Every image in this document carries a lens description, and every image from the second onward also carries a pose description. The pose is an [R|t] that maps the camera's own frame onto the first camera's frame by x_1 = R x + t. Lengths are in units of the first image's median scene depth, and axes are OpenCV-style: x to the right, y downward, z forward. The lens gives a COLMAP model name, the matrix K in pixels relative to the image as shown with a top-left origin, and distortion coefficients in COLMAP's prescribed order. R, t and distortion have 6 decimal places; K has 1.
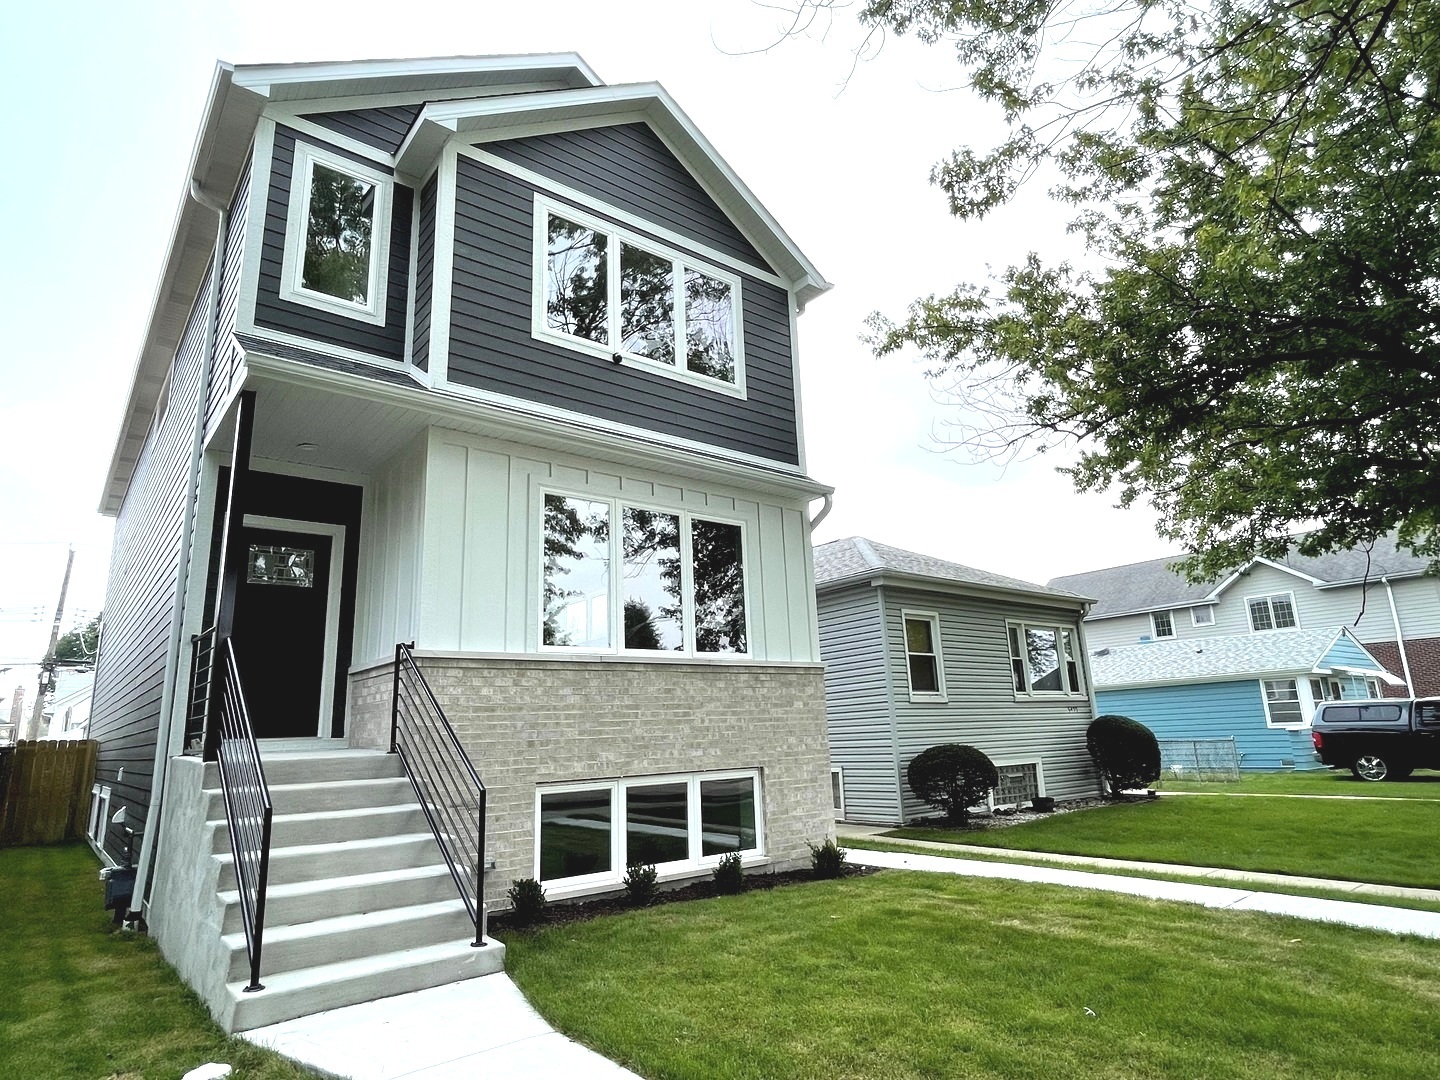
lens RADIAL K [[824.4, 0, 728.9], [0, 824.4, 538.2], [0, 0, 1]] dist [-0.014187, -0.000709]
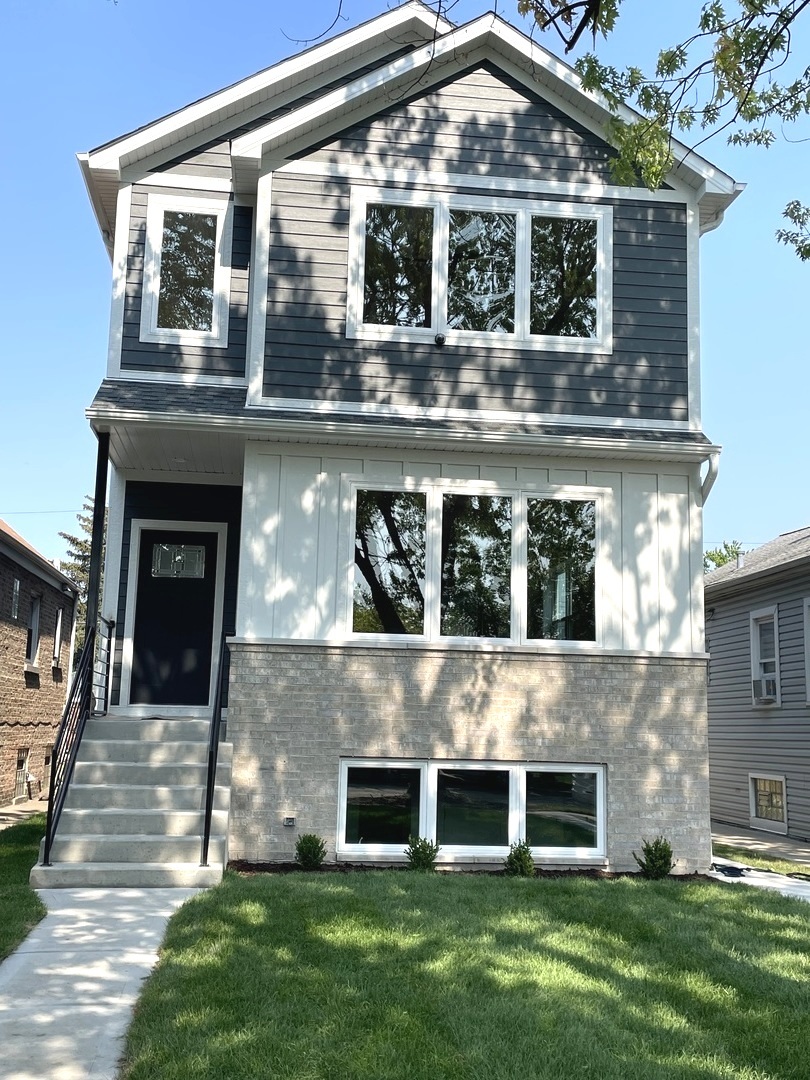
lens RADIAL K [[1193.0, 0, 412.0], [0, 1193.0, 539.4], [0, 0, 1]] dist [0.043321, 0.000000]
pose [[0.843745, -0.023232, -0.536241, 0.649410], [0.066526, 0.995886, 0.061529, -0.078864], [0.532605, -0.087589, 0.841819, -0.255459]]
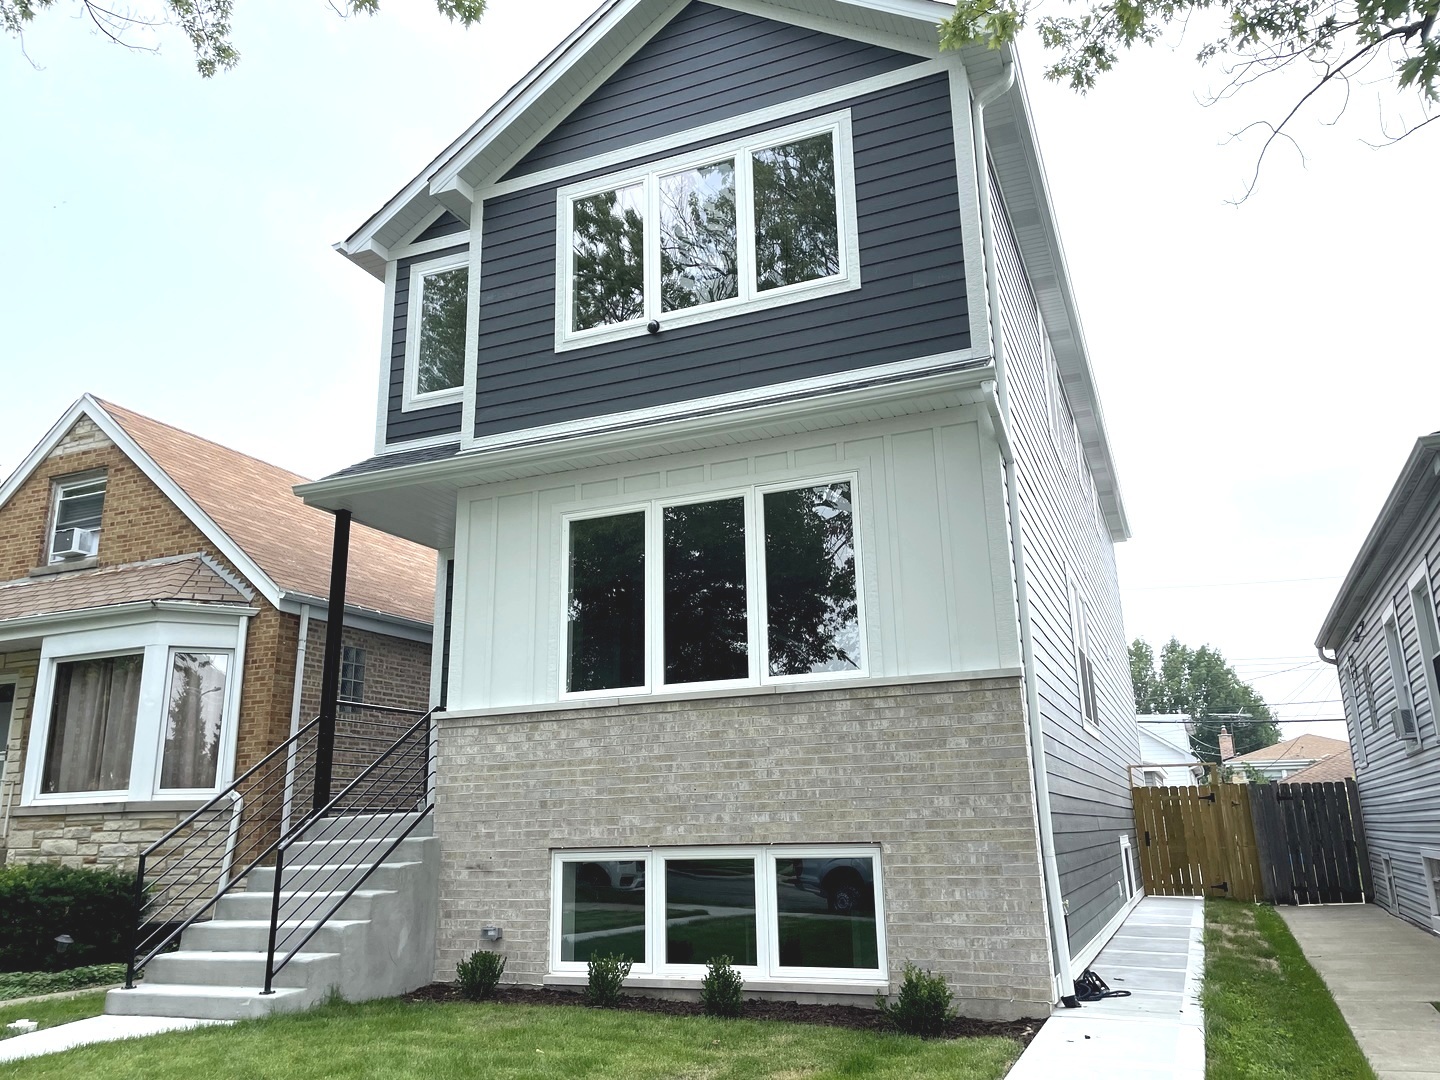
lens RADIAL K [[1089.4, 0, 737.4], [0, 1089.4, 530.0], [0, 0, 1]] dist [0.039871, -0.059112]
pose [[0.468869, -0.203472, -0.859512, 0.861341], [0.212238, 0.970548, -0.113980, 0.126166], [0.857390, -0.128979, 0.498244, 0.563399]]
